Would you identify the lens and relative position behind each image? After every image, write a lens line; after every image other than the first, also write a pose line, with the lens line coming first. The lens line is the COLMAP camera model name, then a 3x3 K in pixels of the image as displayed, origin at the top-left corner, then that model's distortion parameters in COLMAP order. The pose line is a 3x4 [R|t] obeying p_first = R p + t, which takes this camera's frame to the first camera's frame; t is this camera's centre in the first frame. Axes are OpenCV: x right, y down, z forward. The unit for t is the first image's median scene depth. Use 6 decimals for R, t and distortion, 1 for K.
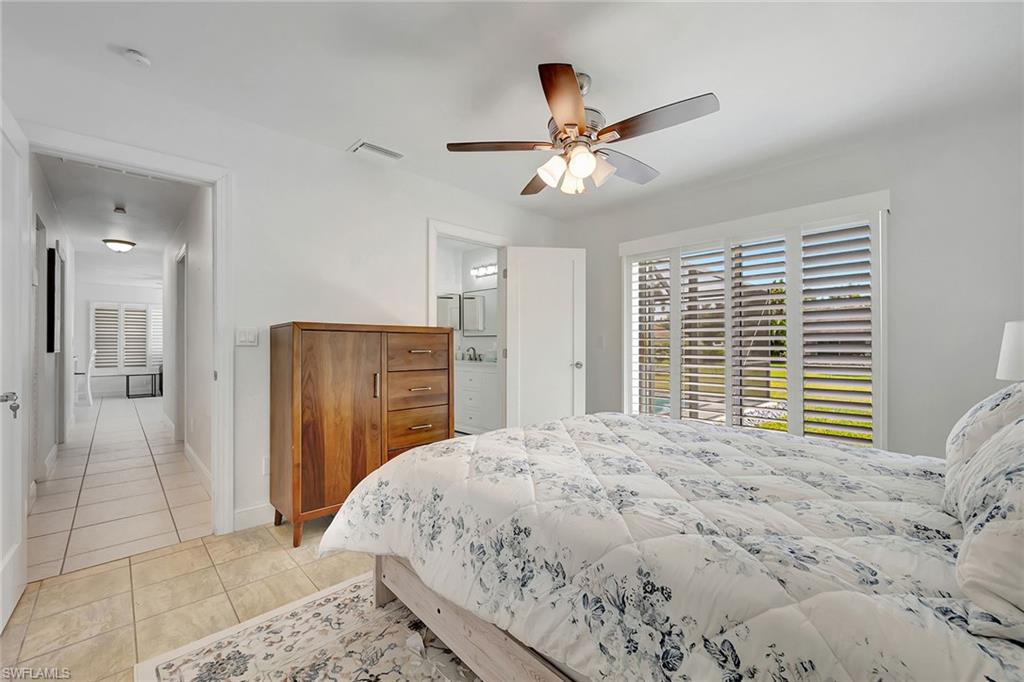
lens RADIAL K [[410.9, 0, 511.9], [0, 410.9, 343.1], [0, 0, 1]] dist [-0.000791, -0.000108]
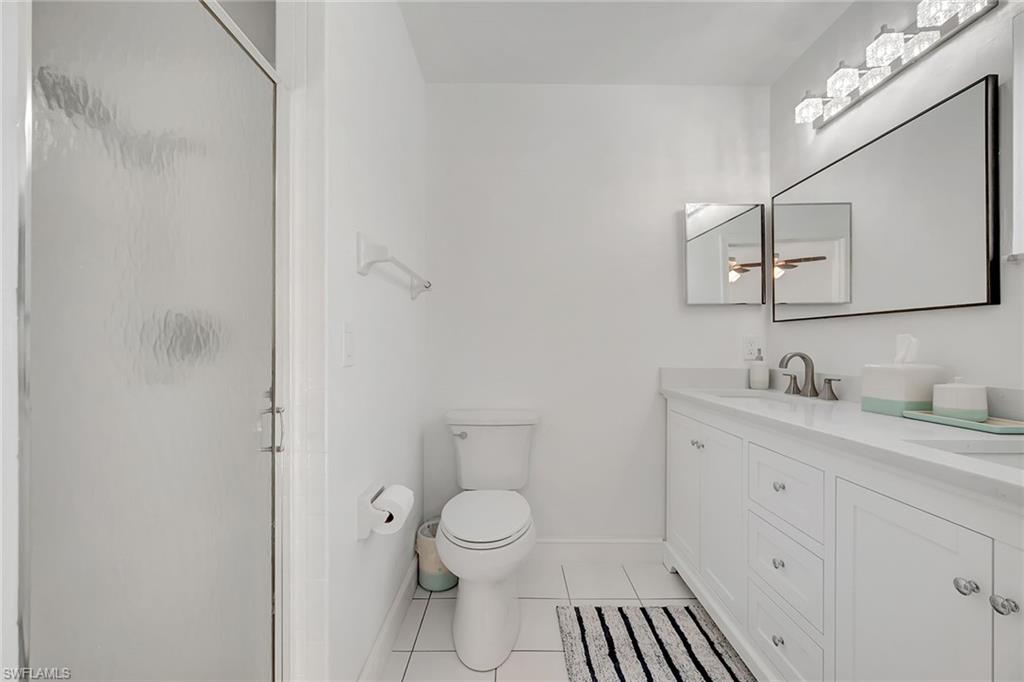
lens RADIAL K [[410.9, 0, 511.9], [0, 410.9, 343.1], [0, 0, 1]] dist [-0.000791, -0.000108]
pose [[0.717079, 0.001965, -0.696990, -0.035617], [-0.002217, 0.999997, 0.000538, 0.002330], [0.696989, 0.001160, 0.717081, 0.623421]]
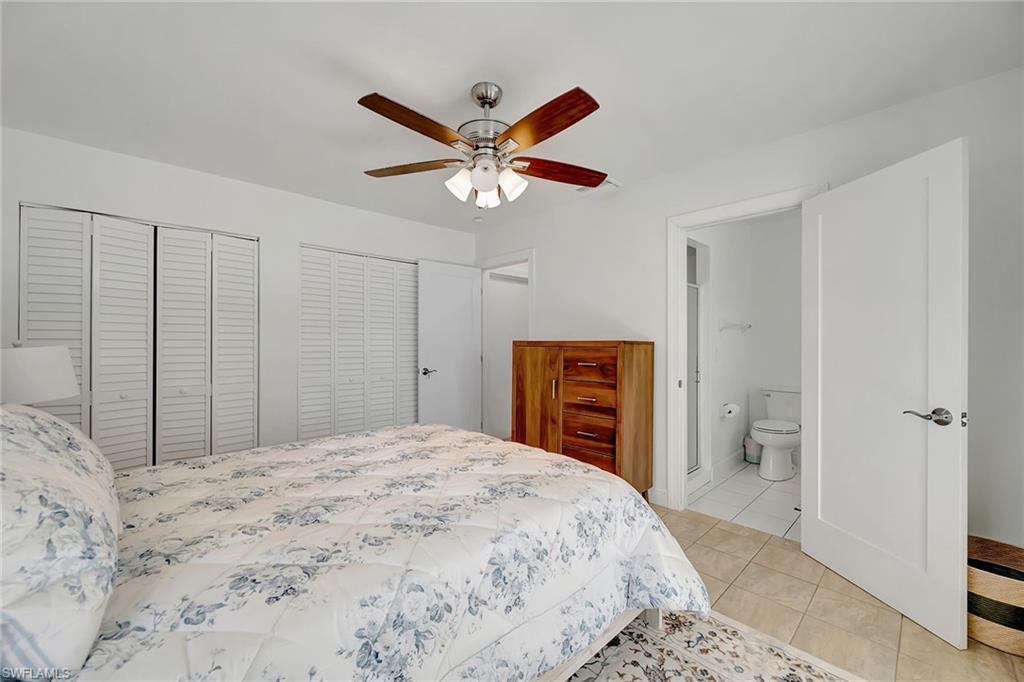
lens RADIAL K [[410.9, 0, 511.9], [0, 410.9, 343.1], [0, 0, 1]] dist [-0.000791, -0.000108]
pose [[0.003872, 0.013642, -0.999899, 0.407622], [0.002862, 0.999903, 0.013653, -0.024038], [0.999988, -0.002915, 0.003833, 0.390160]]
